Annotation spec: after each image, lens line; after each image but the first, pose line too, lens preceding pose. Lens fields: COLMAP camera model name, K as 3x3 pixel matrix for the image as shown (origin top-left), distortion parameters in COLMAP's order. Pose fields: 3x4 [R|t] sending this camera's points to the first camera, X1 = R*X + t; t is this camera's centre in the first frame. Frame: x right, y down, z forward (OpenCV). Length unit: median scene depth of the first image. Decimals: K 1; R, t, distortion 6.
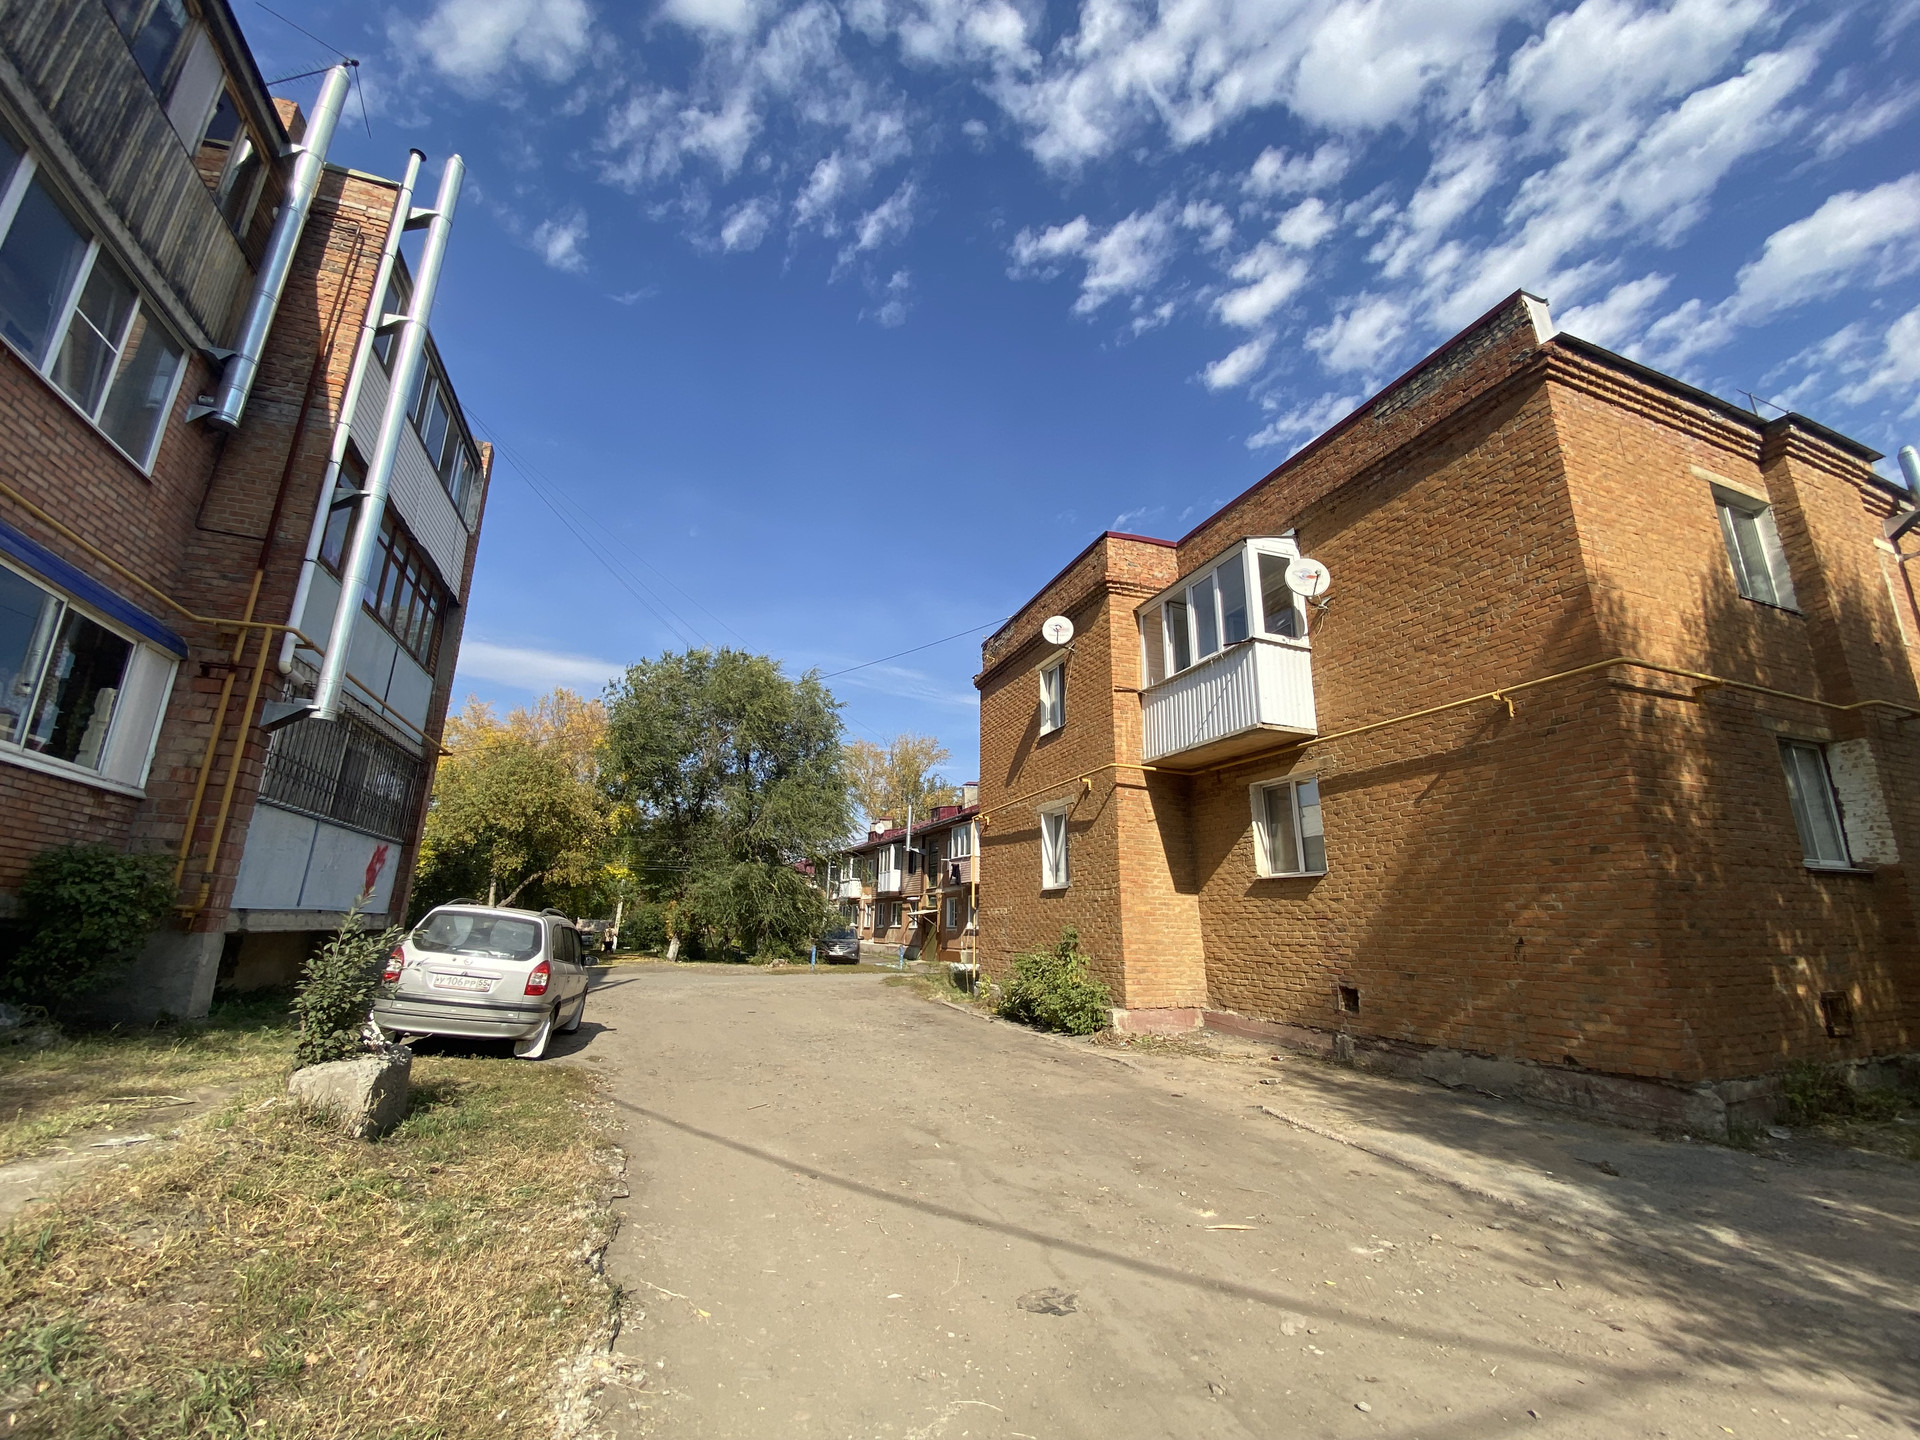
lens RADIAL K [[769.9, 0, 957.8], [0, 769.9, 713.9], [0, 0, 1]] dist [0.012703, -0.016253]
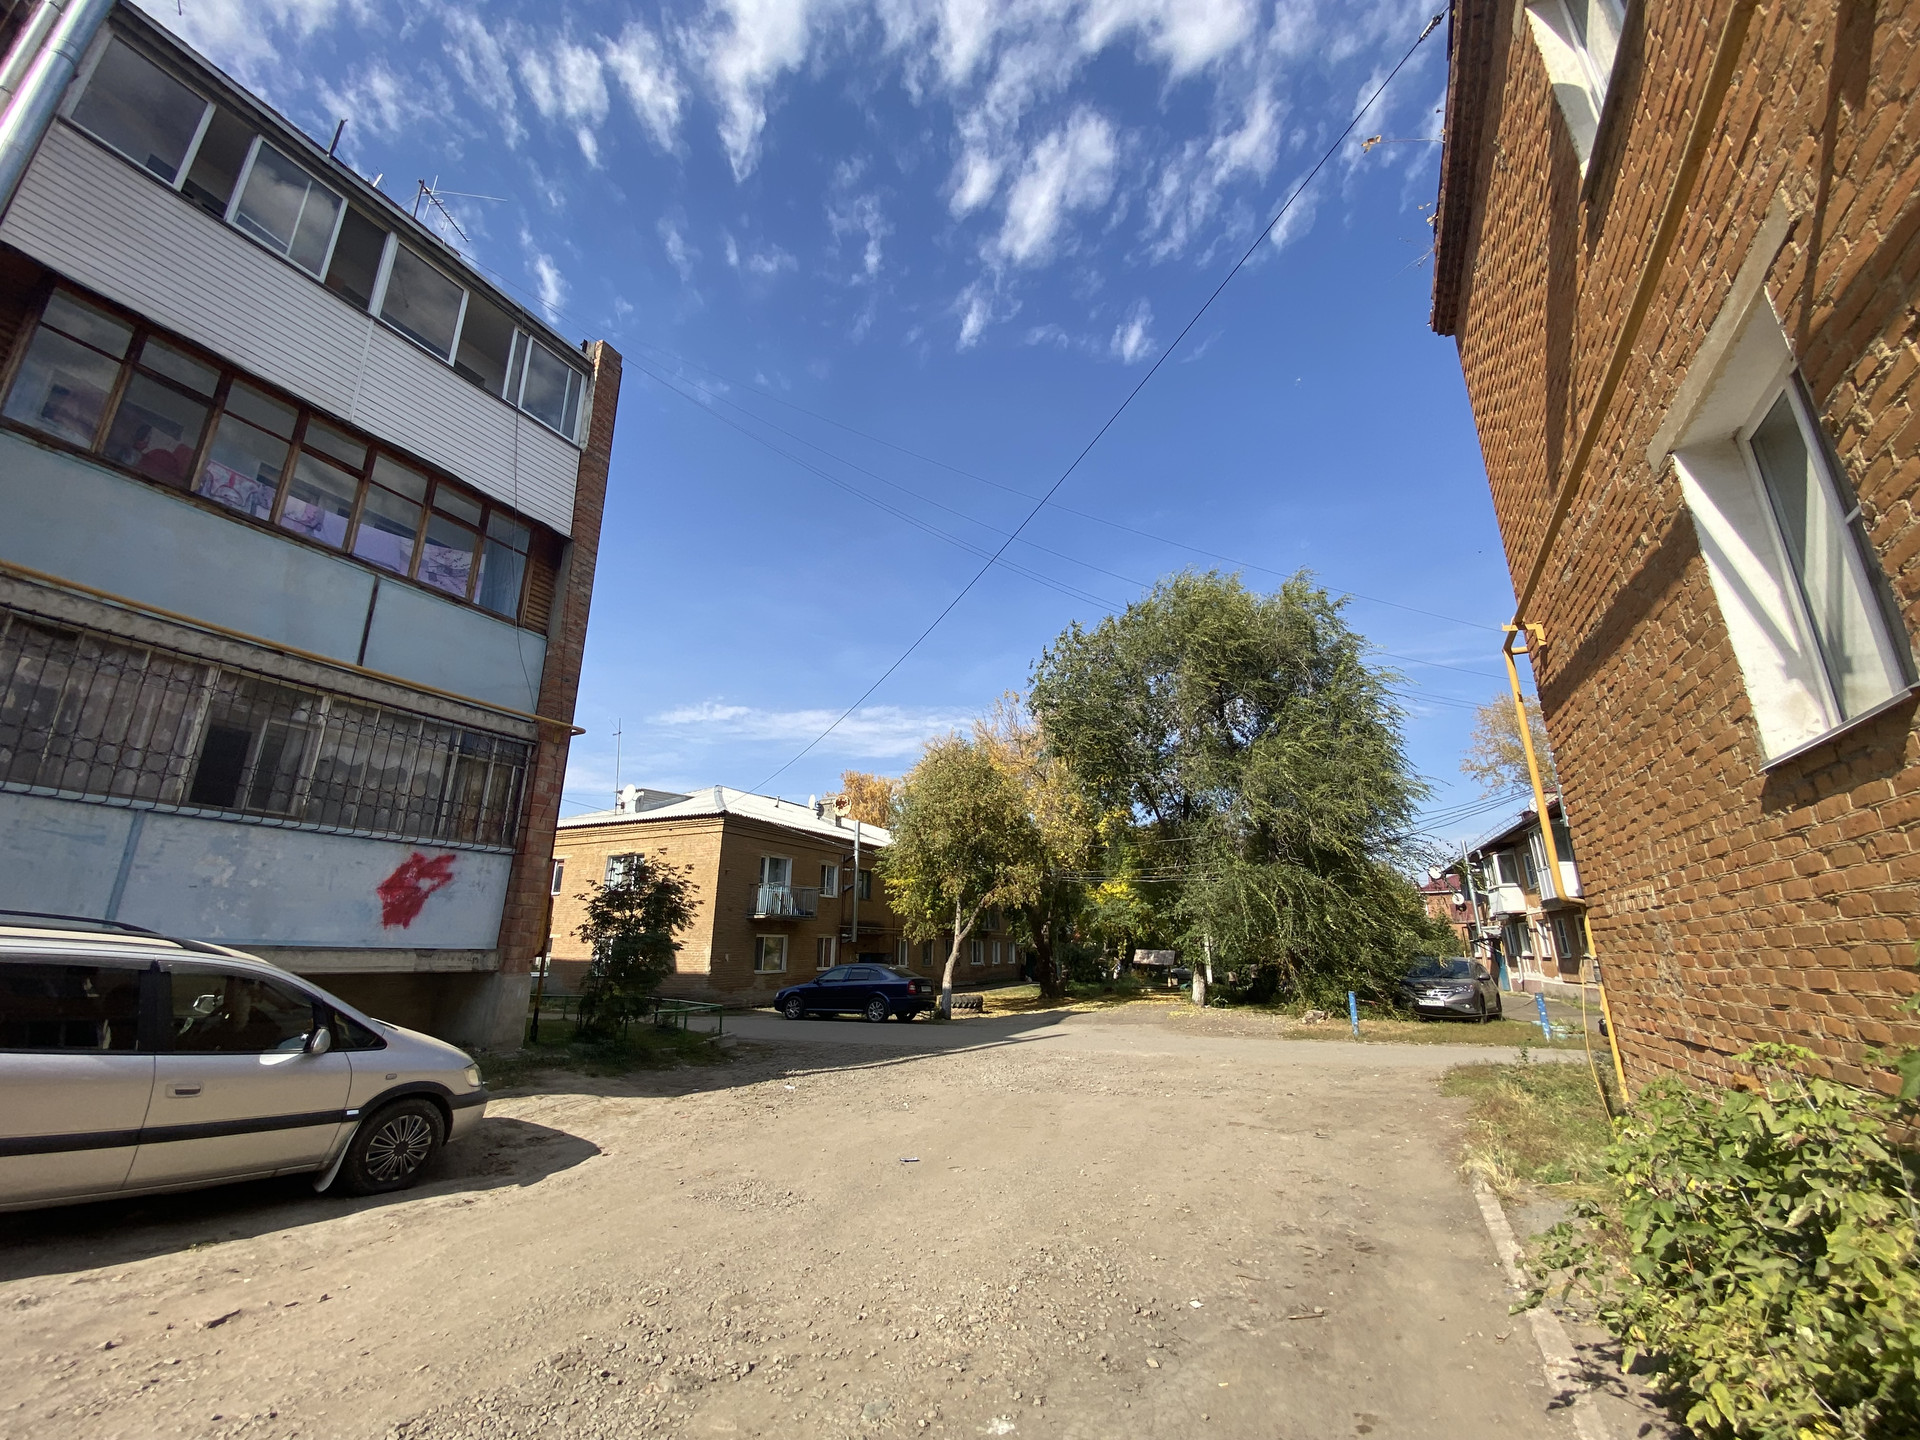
lens RADIAL K [[769.9, 0, 1001.9], [0, 769.9, 759.8], [0, 0, 1]] dist [0.012703, -0.016253]
pose [[0.698475, -0.185161, -0.691266, 0.124971], [0.198188, 0.978216, -0.061768, 0.219371], [0.687644, -0.093857, 0.719956, 0.800309]]
